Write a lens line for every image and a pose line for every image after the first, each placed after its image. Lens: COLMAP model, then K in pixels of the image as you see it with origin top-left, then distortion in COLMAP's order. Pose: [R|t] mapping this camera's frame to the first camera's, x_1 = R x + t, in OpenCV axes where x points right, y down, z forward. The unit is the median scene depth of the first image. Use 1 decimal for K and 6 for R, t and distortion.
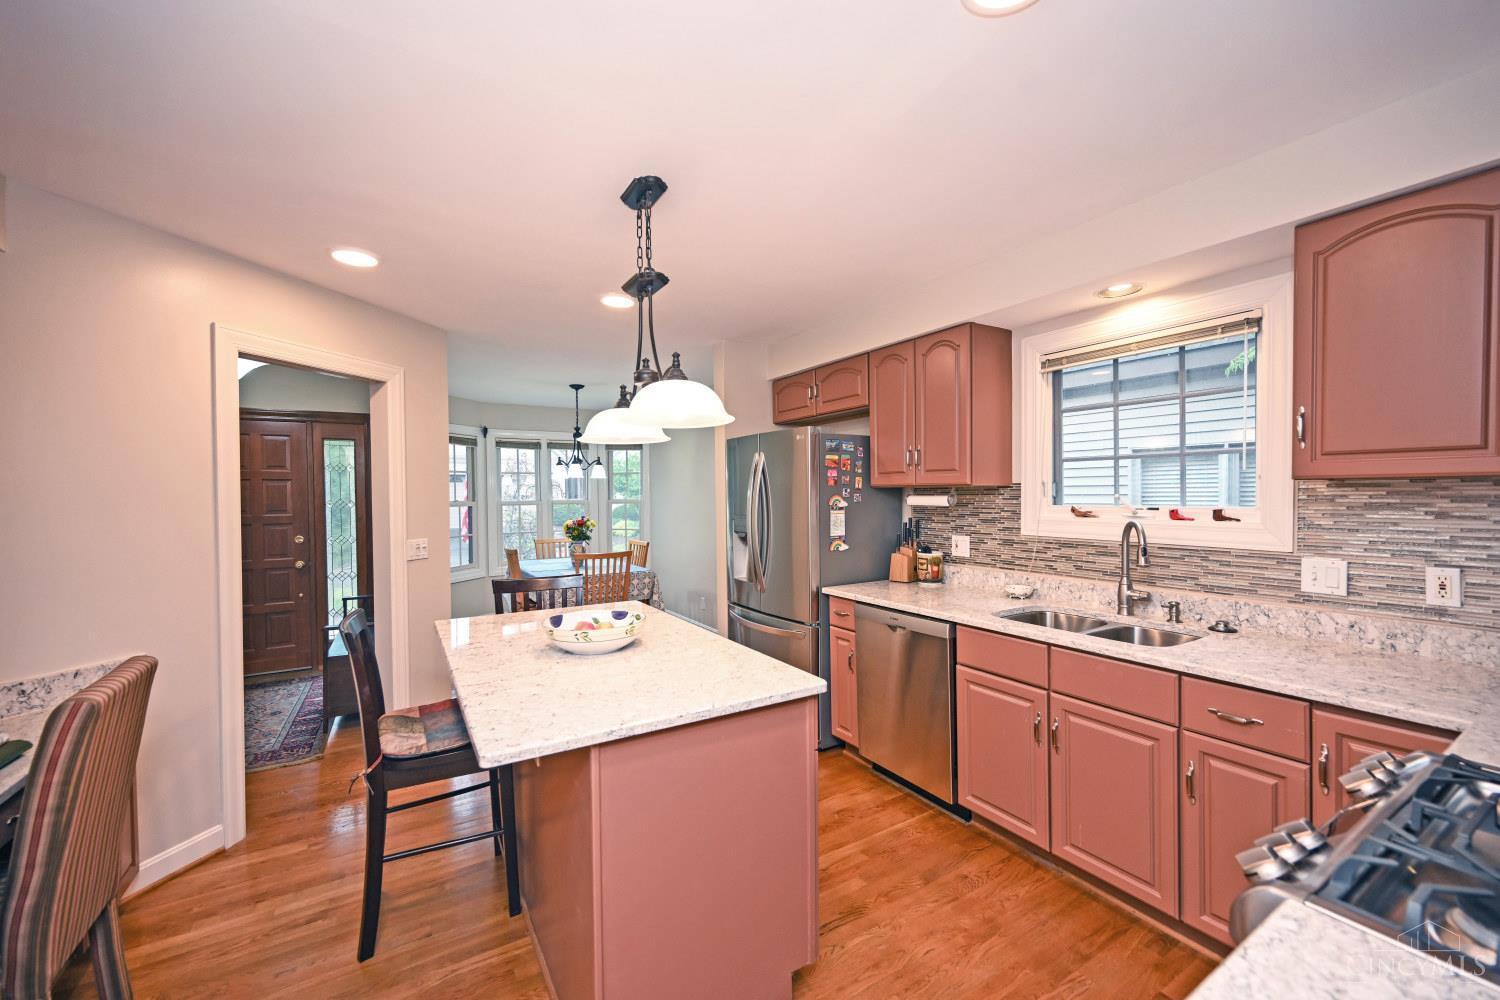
lens RADIAL K [[589.6, 0, 754.2], [0, 589.6, 500.1], [0, 0, 1]] dist [0.000401, 0.000298]
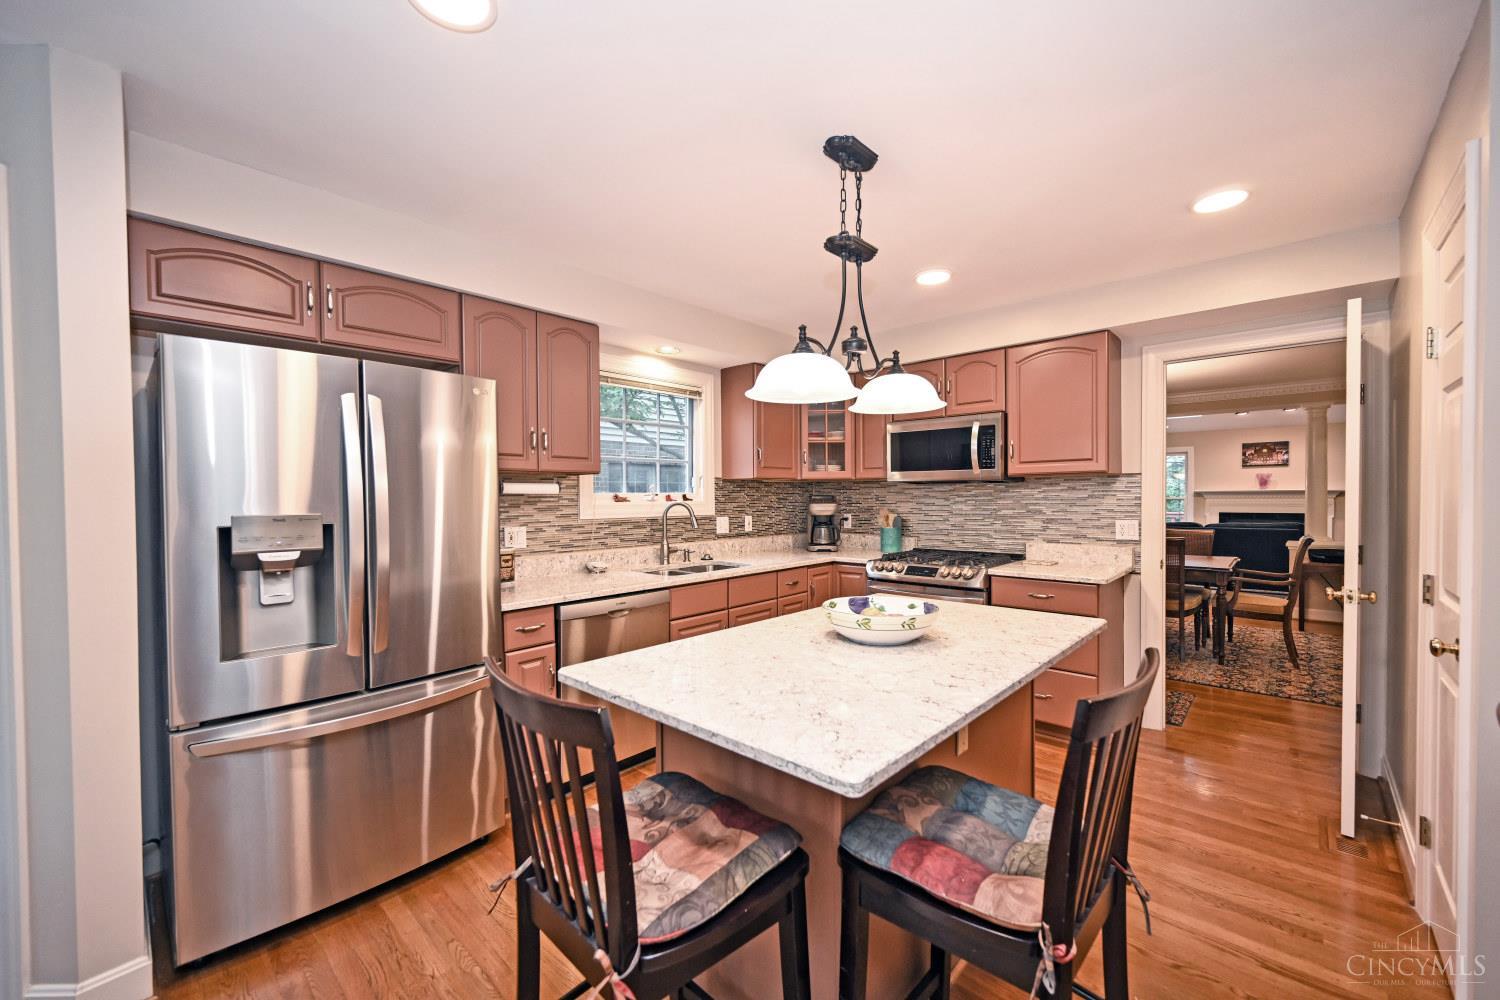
lens RADIAL K [[589.6, 0, 754.2], [0, 589.6, 500.1], [0, 0, 1]] dist [0.000401, 0.000298]
pose [[-0.257143, 0.004290, 0.966364, -1.021173], [0.021455, 0.999769, 0.001271, 0.037518], [-0.966135, 0.021060, -0.257176, 1.338451]]
